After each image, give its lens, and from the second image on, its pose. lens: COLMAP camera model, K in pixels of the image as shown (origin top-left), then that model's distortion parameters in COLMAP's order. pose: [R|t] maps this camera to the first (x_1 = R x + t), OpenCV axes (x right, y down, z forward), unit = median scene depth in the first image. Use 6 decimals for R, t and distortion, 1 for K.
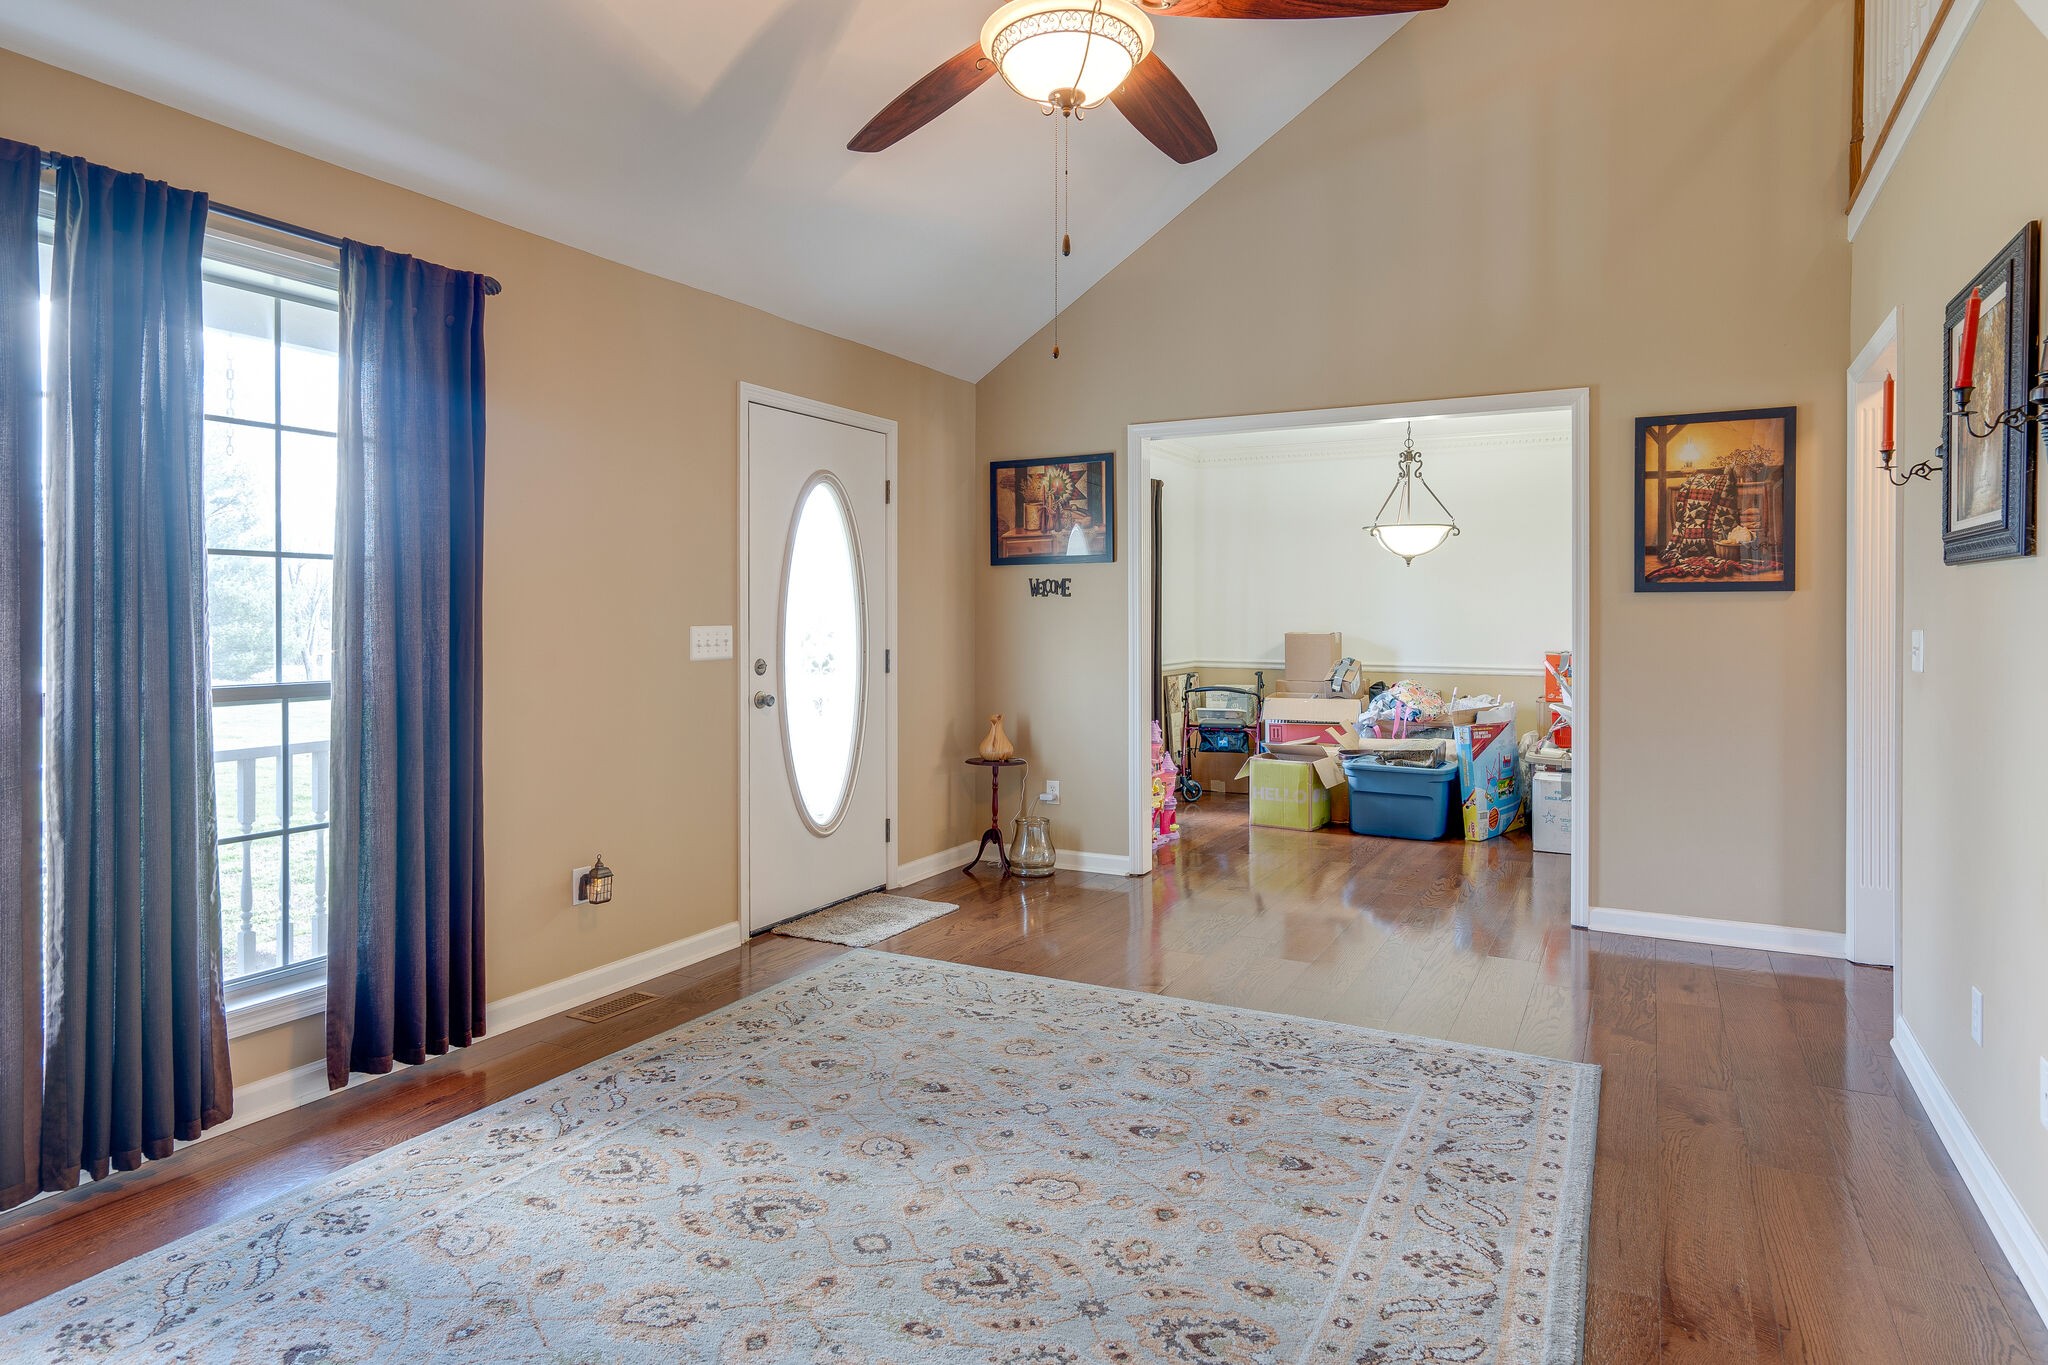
lens RADIAL K [[1149.1, 0, 1009.9], [0, 1149.1, 625.8], [0, 0, 1]] dist [0.006362, 0.000933]
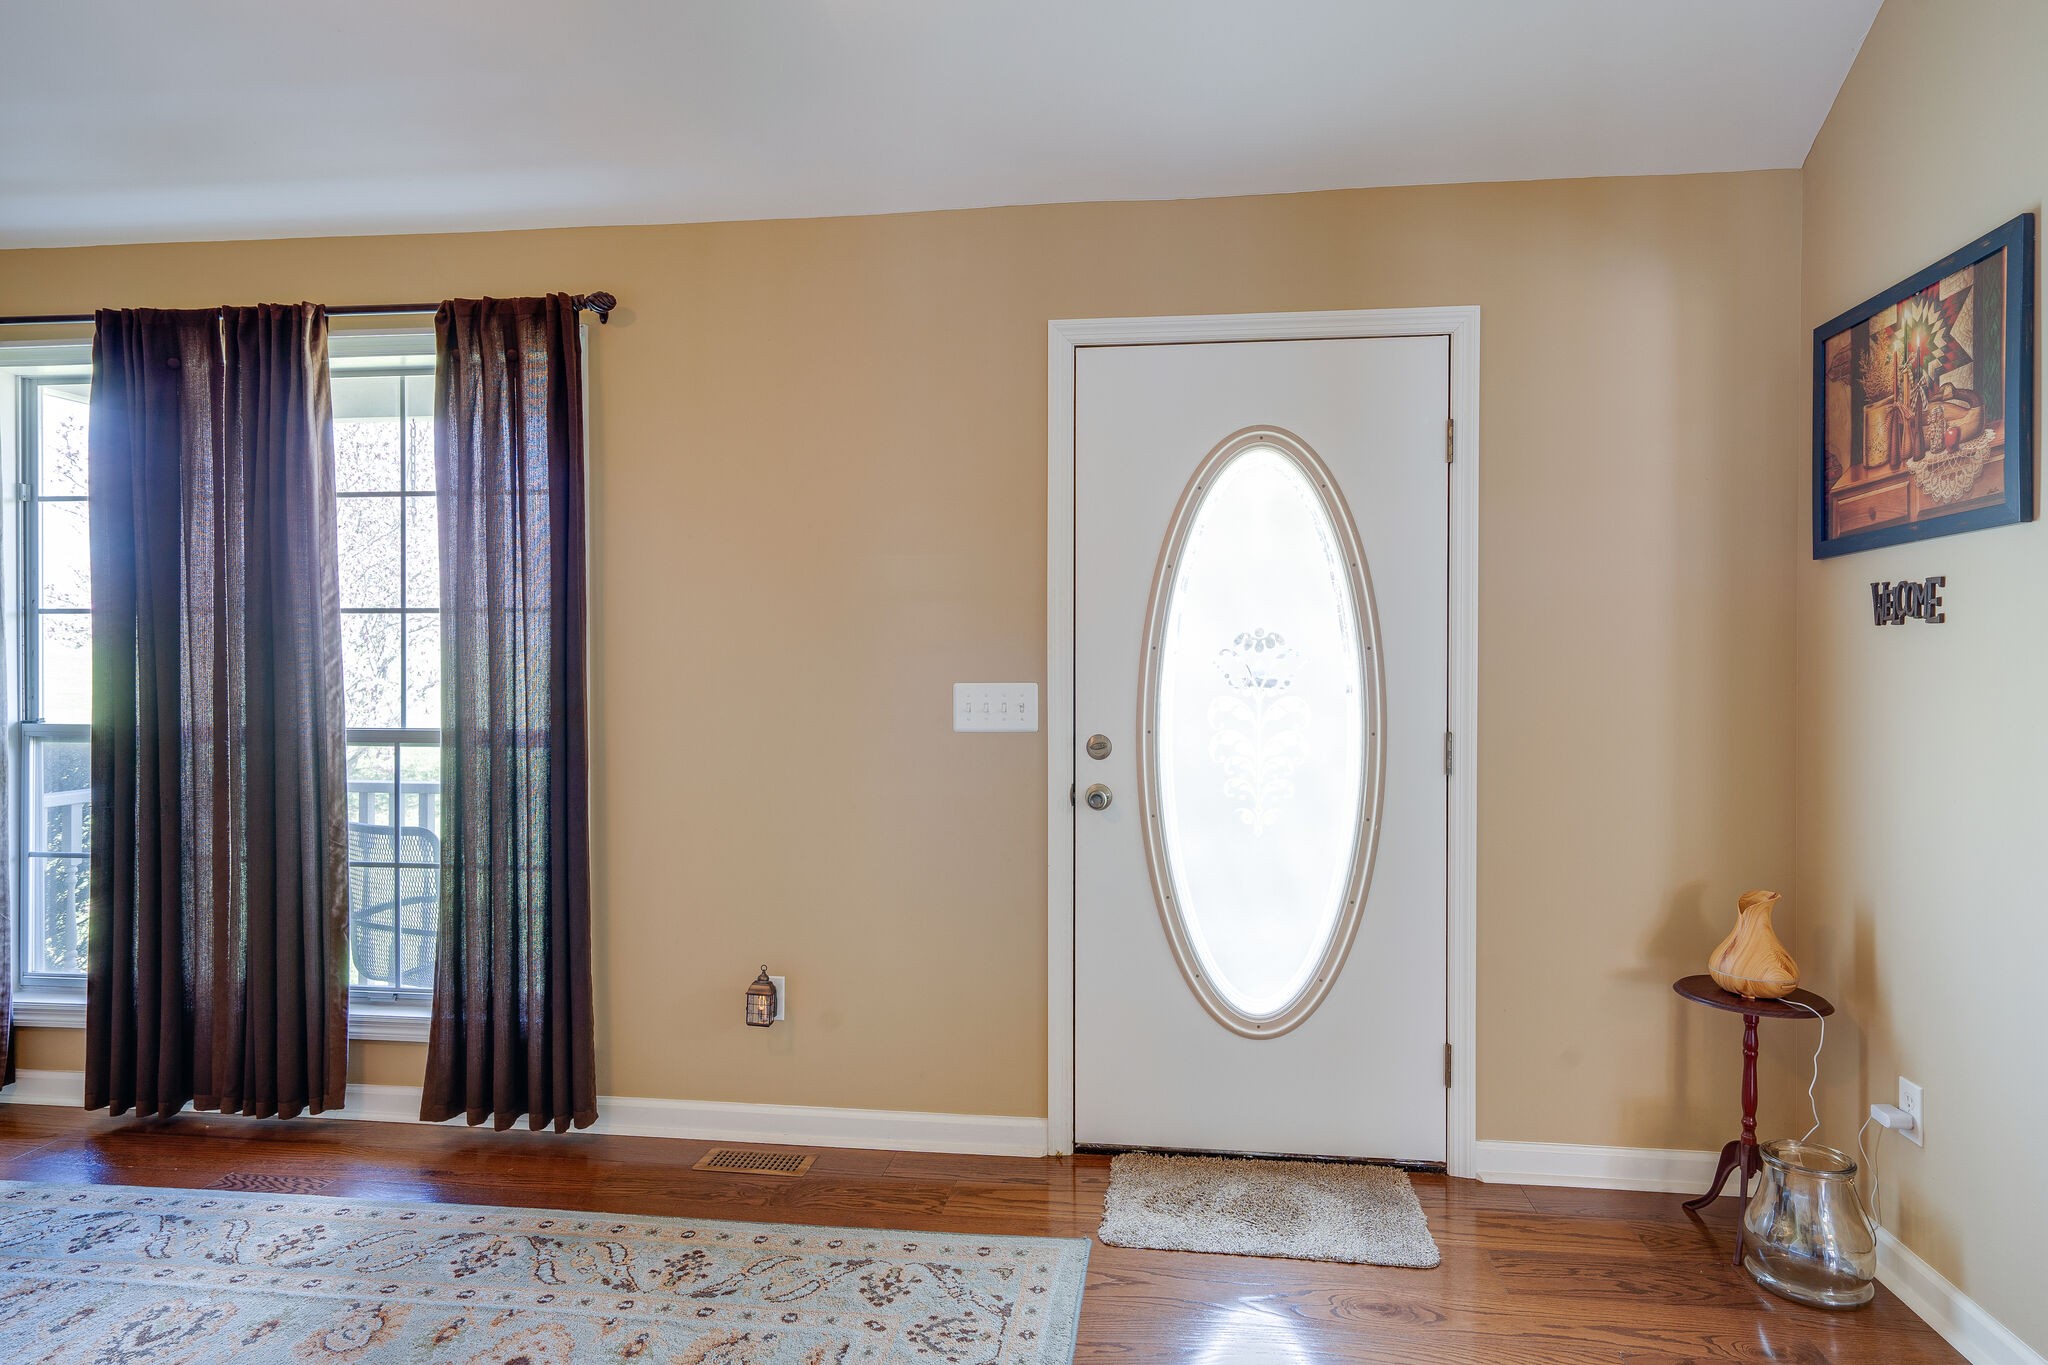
lens RADIAL K [[1149.1, 0, 1069.0], [0, 1149.1, 670.0], [0, 0, 1]] dist [0.006362, 0.000933]
pose [[0.376336, 0.005337, -0.926468, 0.541636], [-0.010604, 0.999943, 0.001453, -0.011931], [0.926422, 0.009277, 0.376372, 1.034624]]
